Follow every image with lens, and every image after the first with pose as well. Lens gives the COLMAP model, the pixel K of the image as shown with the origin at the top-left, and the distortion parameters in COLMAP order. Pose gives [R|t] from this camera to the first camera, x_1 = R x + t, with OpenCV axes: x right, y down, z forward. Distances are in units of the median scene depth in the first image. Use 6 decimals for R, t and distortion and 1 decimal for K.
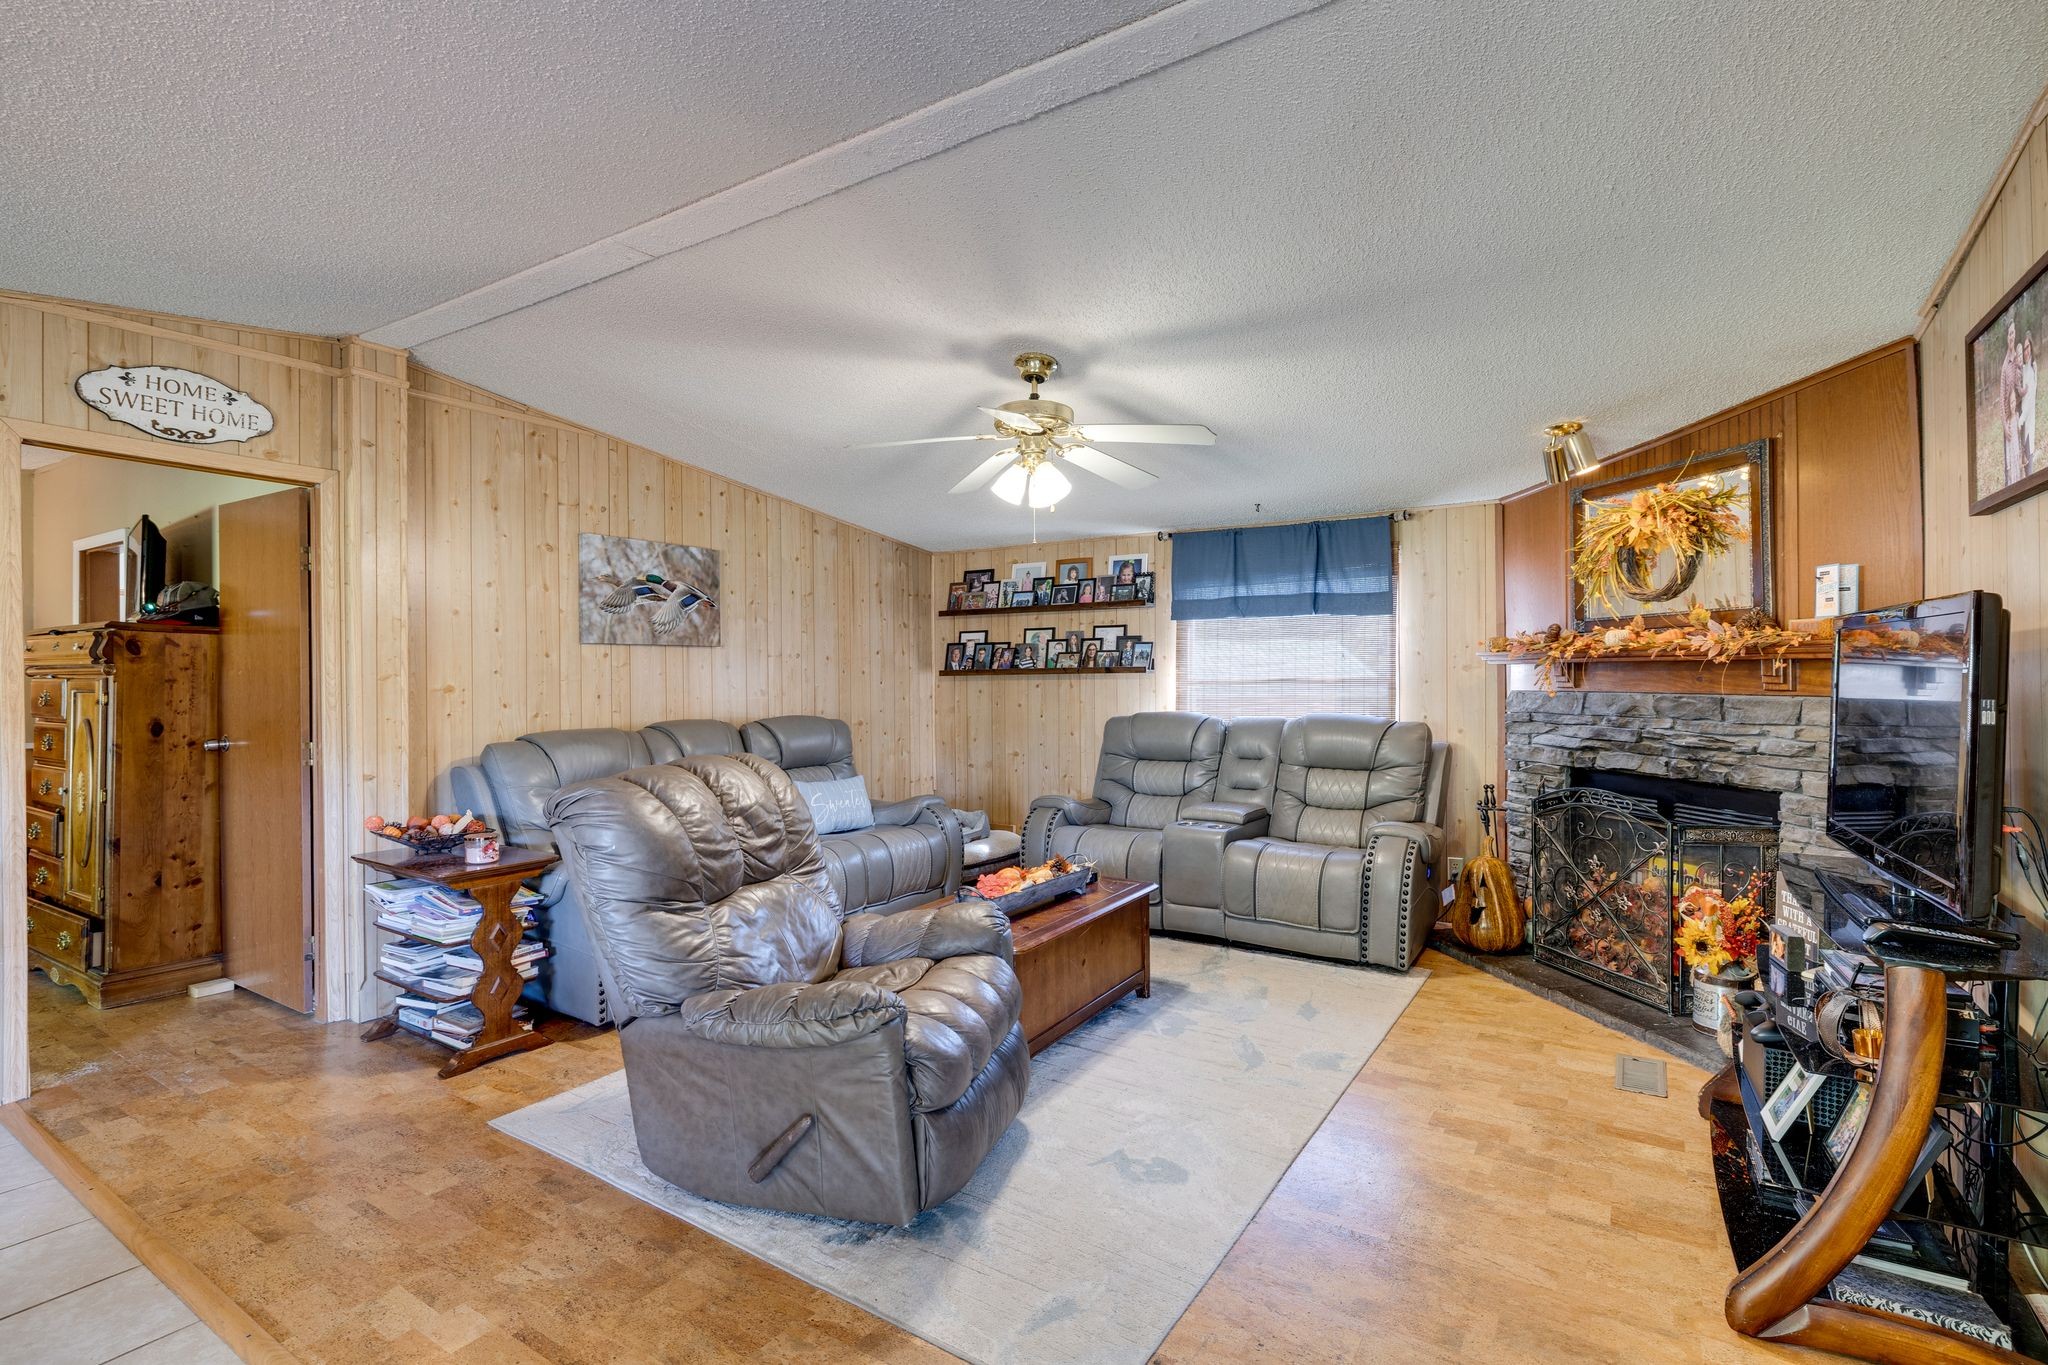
lens RADIAL K [[954.0, 0, 1044.5], [0, 954.0, 677.4], [0, 0, 1]] dist [-0.009300, 0.001436]
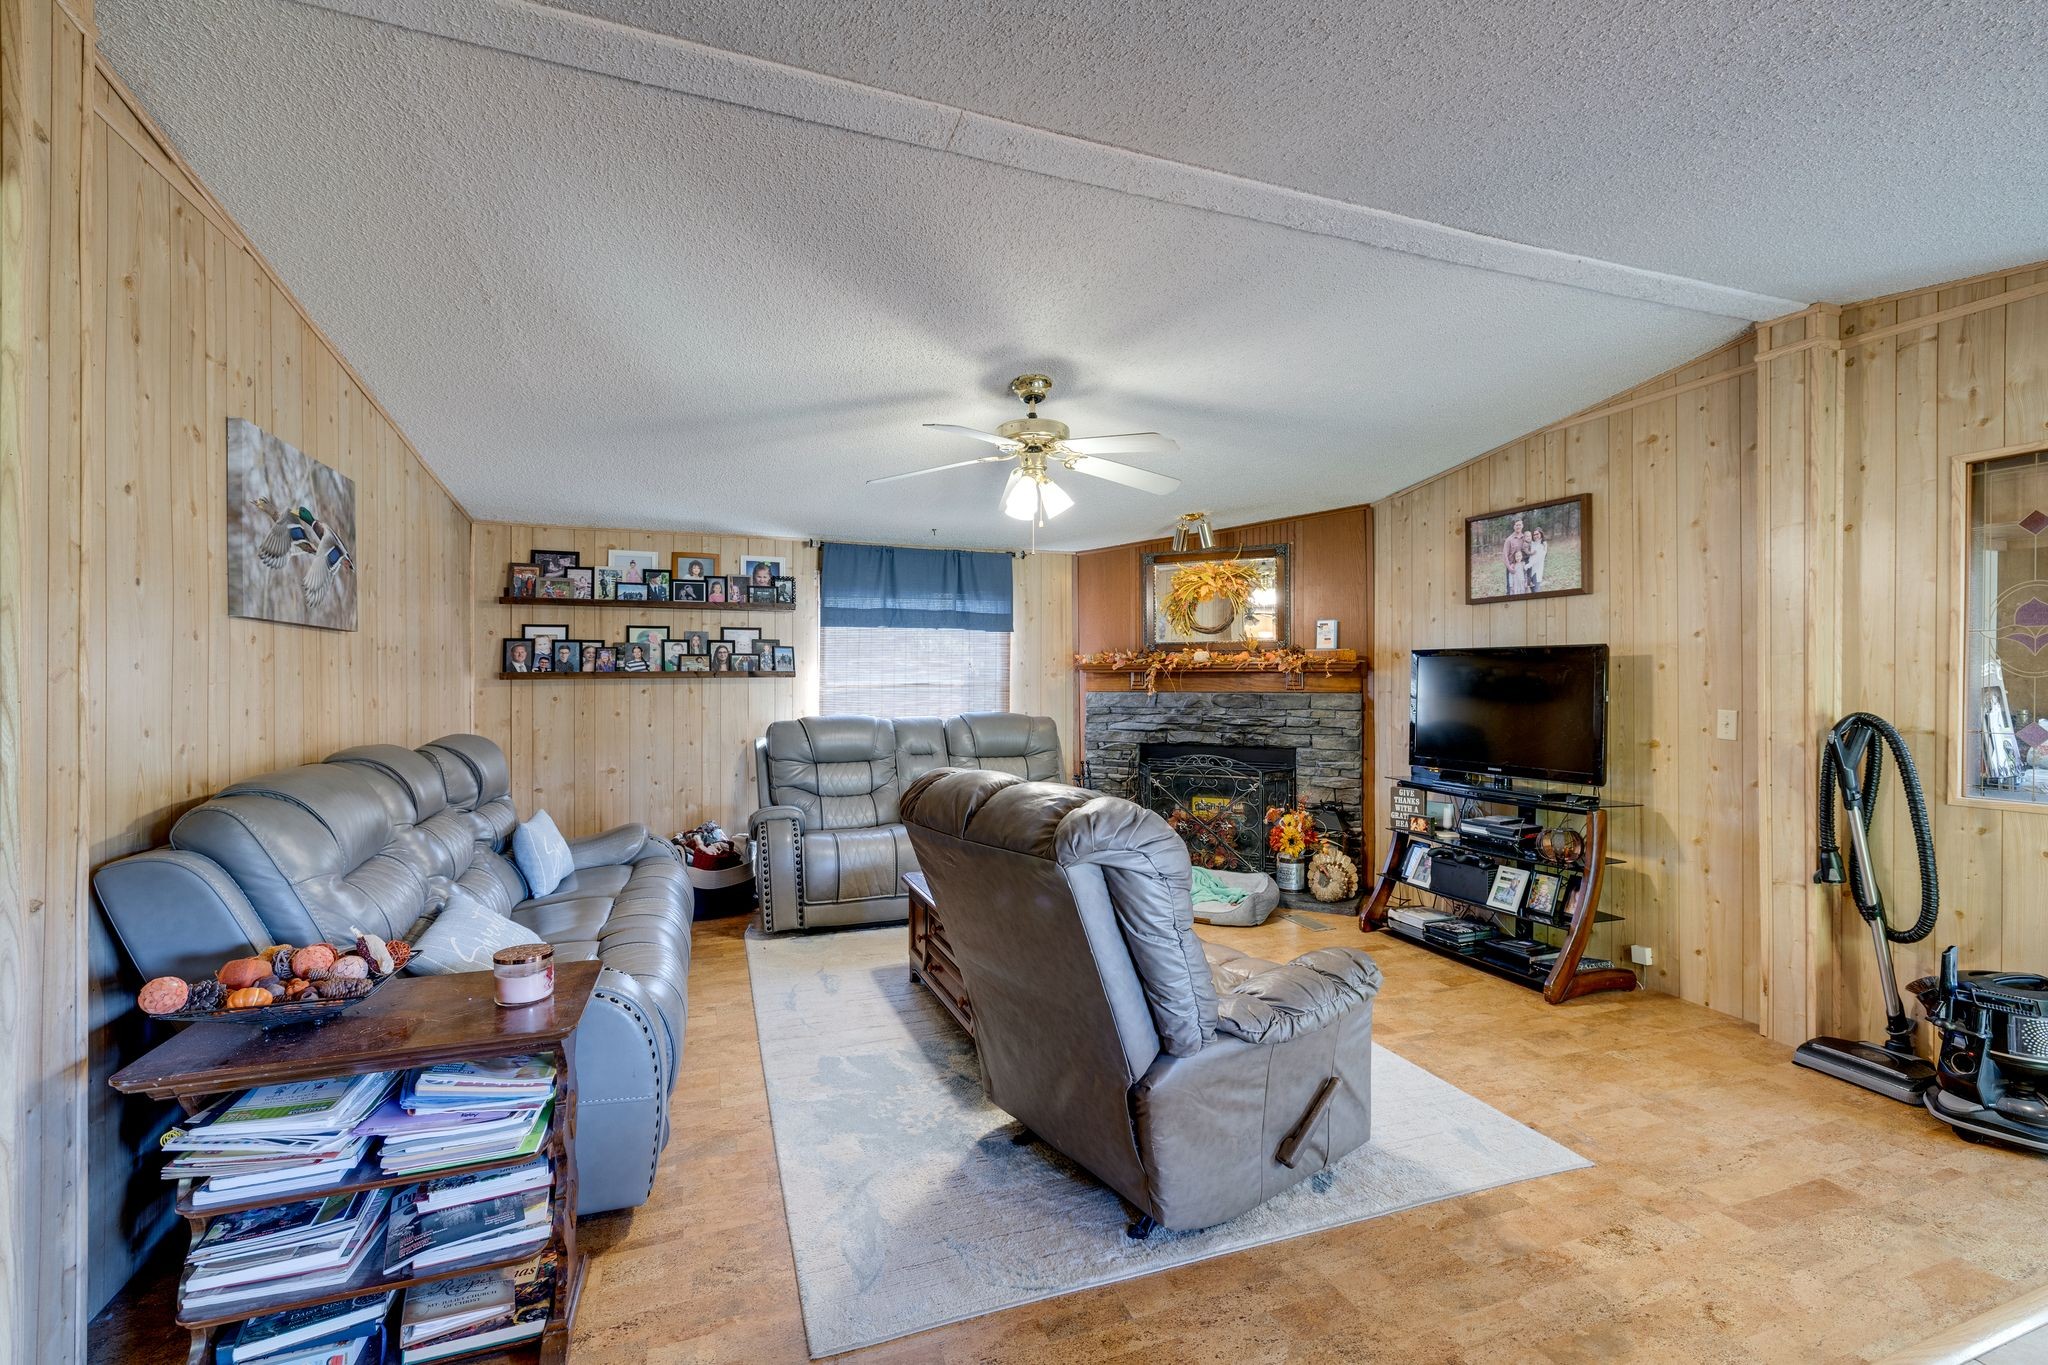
lens RADIAL K [[871.1, 0, 1022.1], [0, 871.1, 681.8], [0, 0, 1]] dist [0.003477, -0.000083]
pose [[0.606168, 0.002689, 0.795332, -0.721195], [-0.000302, 0.999995, -0.003152, 0.004243], [-0.795336, 0.001670, 0.606166, 0.384828]]
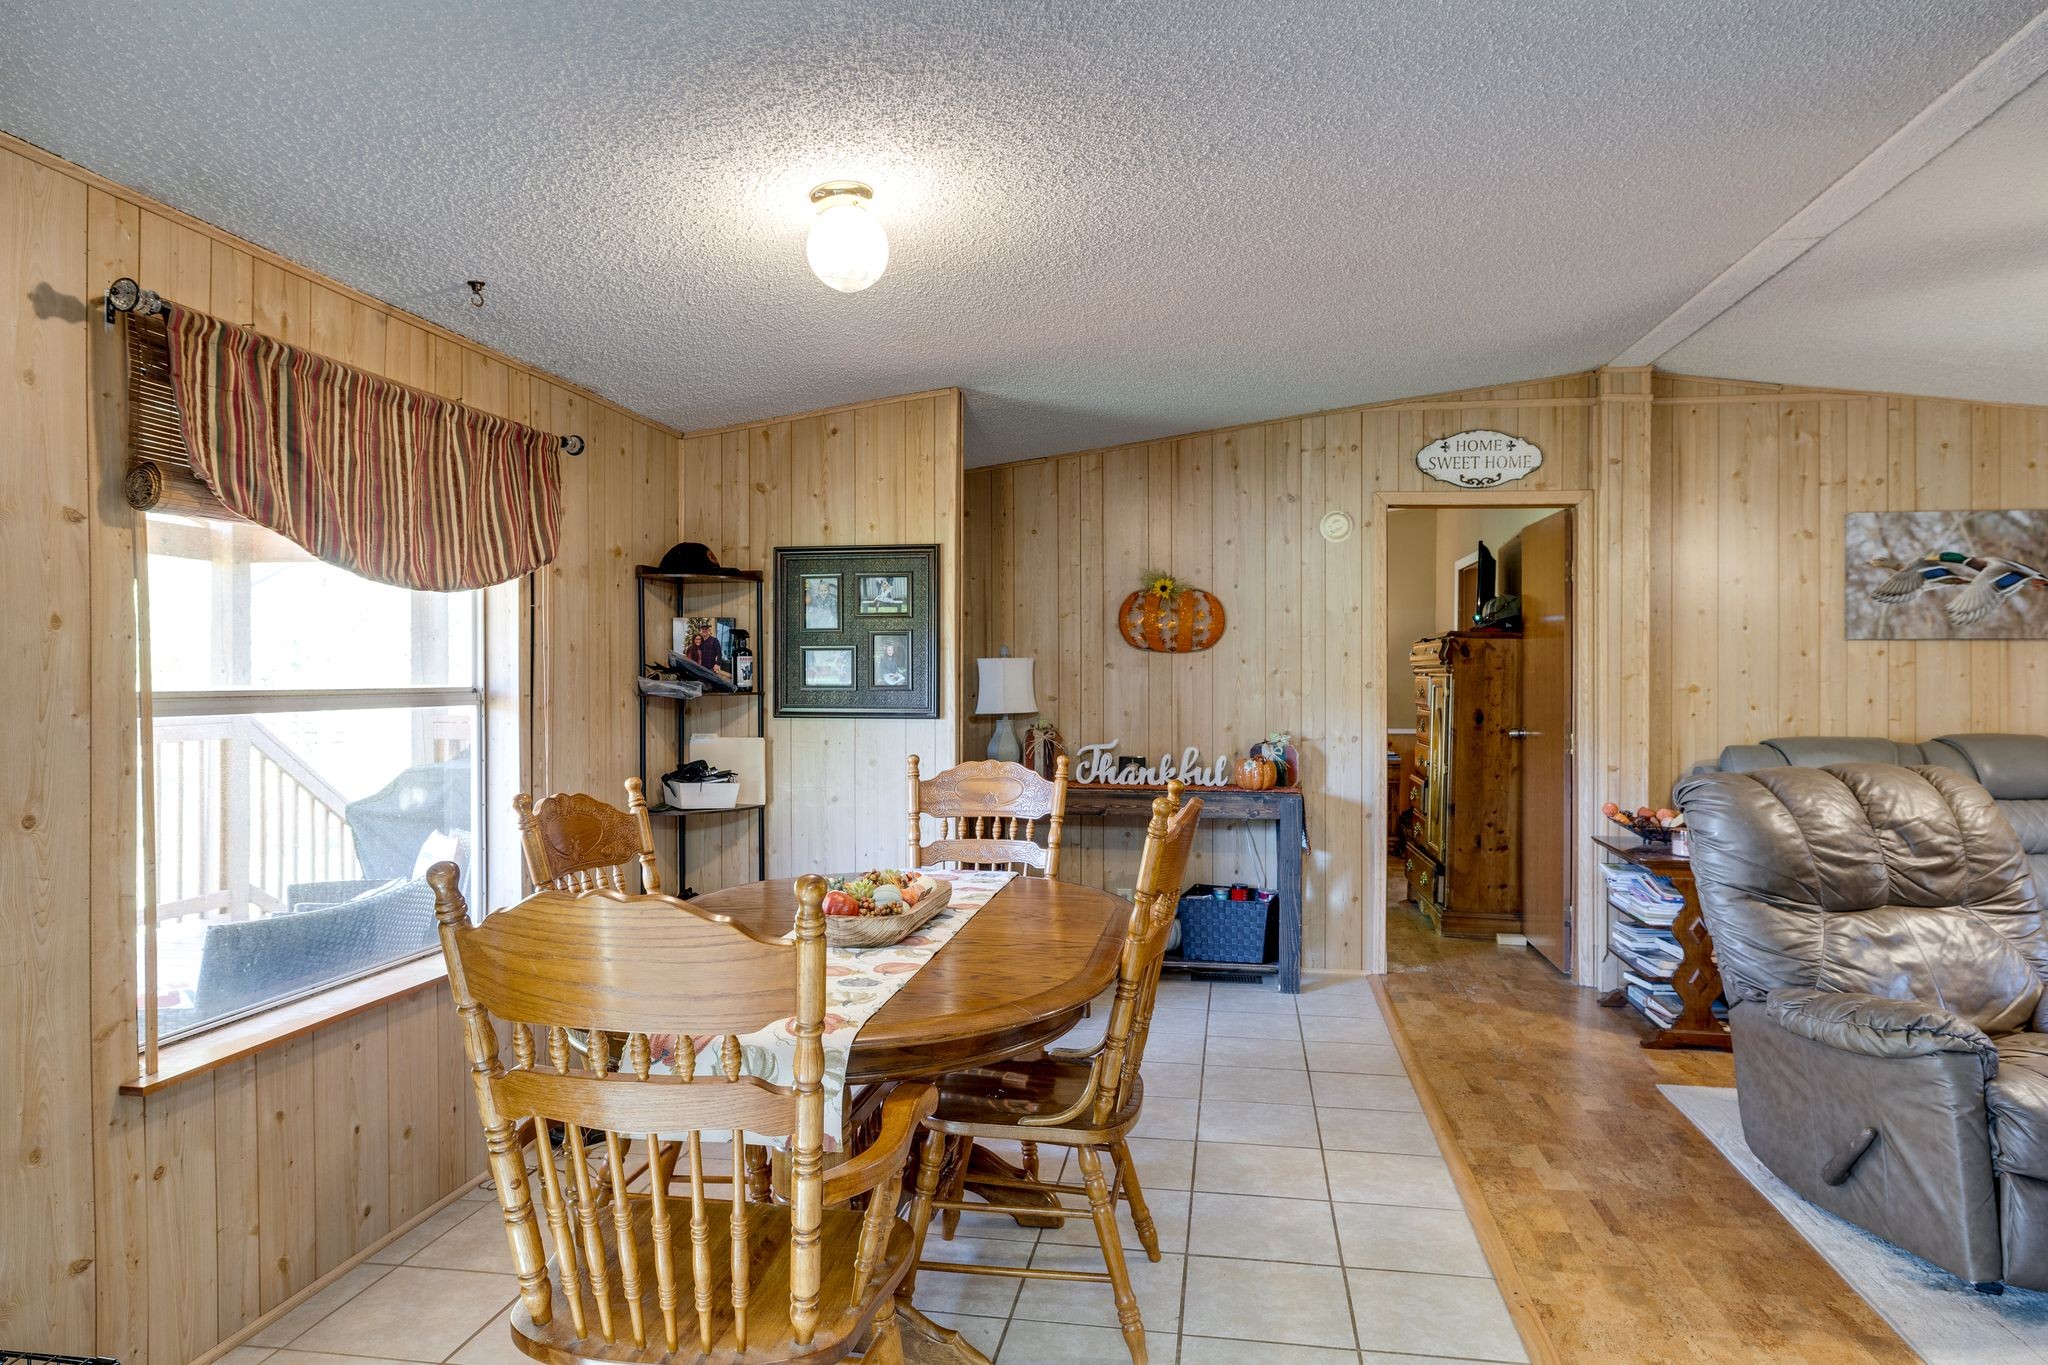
lens RADIAL K [[1340.9, 0, 982.9], [0, 1340.9, 681.3], [0, 0, 1]] dist [-0.073072, 0.057319]
pose [[0.359427, 0.009312, -0.933127, 0.416982], [-0.008705, 0.999940, 0.006625, 0.001706], [0.933133, 0.005742, 0.359487, -0.205938]]
